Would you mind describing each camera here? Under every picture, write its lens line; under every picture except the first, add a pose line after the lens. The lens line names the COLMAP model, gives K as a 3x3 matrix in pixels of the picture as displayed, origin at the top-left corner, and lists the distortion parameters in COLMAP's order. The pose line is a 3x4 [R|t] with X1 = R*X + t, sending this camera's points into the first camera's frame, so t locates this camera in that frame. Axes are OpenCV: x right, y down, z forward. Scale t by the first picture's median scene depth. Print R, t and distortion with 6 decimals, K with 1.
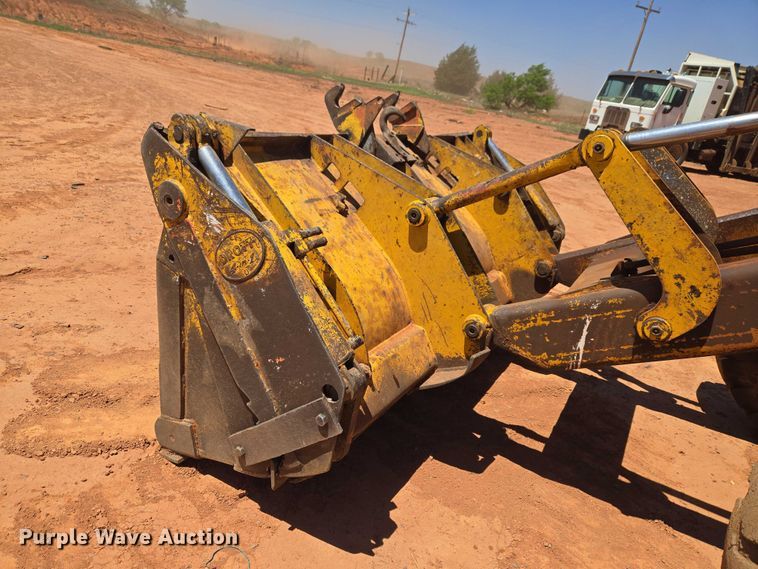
lens RADIAL K [[510.8, 0, 374.0], [0, 510.8, 286.5], [0, 0, 1]] dist [0.067248, -0.058954]
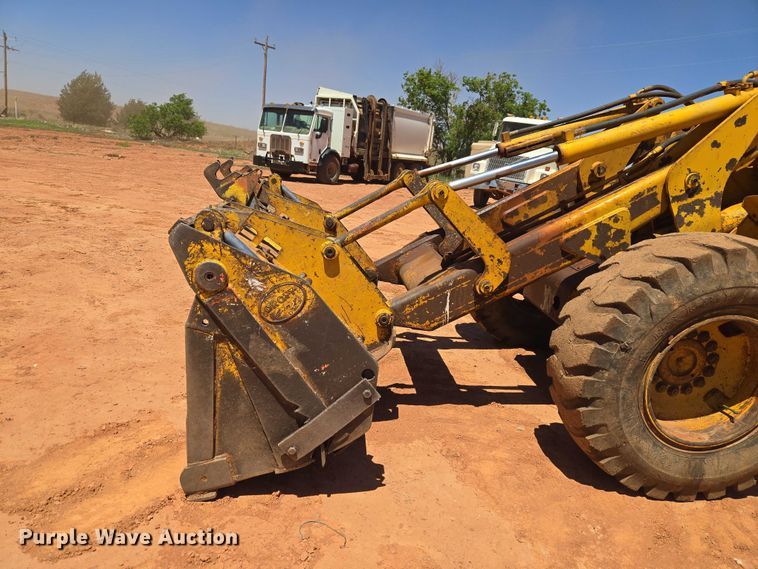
lens RADIAL K [[510.8, 0, 373.9], [0, 510.8, 287.5], [0, 0, 1]] dist [0.067248, -0.058954]
pose [[0.800037, -0.231899, 0.553321, -0.619144], [0.254671, 0.966328, 0.036768, -0.066485], [-0.543216, 0.111499, 0.832157, -0.215339]]
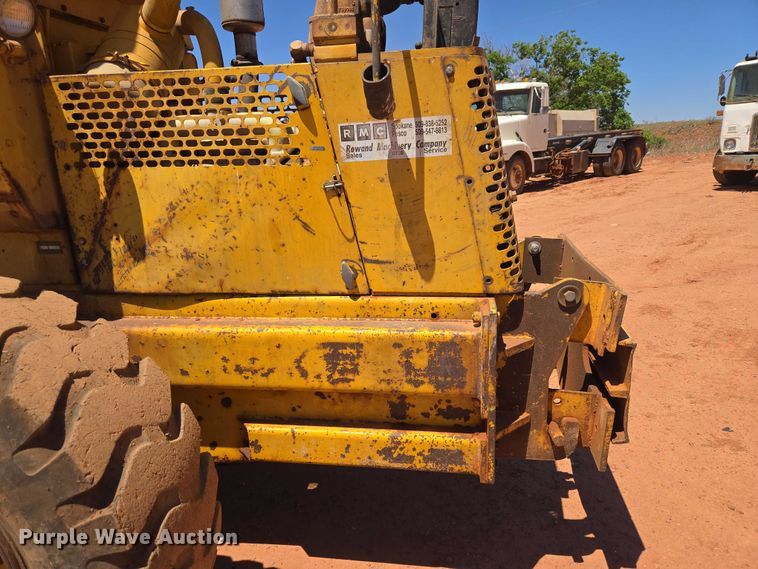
lens RADIAL K [[510.8, 0, 378.1], [0, 510.8, 291.8], [0, 0, 1]] dist [0.067248, -0.058954]
pose [[0.903744, -0.307287, 0.298029, 2.331187], [0.333882, 0.941700, -0.041510, 0.784753], [-0.267898, 0.137021, 0.953654, -1.013497]]
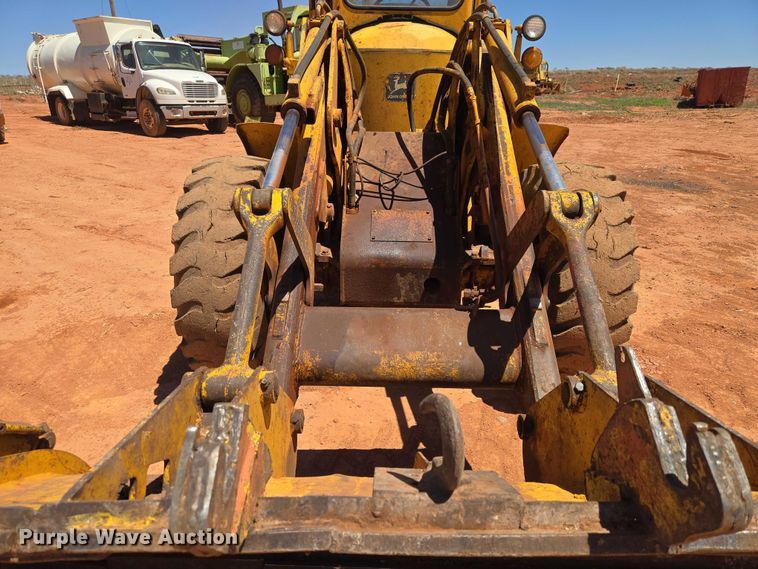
lens RADIAL K [[510.8, 0, 380.7], [0, 510.8, 290.1], [0, 0, 1]] dist [0.067248, -0.058954]
pose [[-0.515247, -0.469695, 0.716873, -0.146701], [0.245841, 0.720300, 0.648637, -0.778883], [-0.821025, 0.510445, -0.255662, 1.420234]]
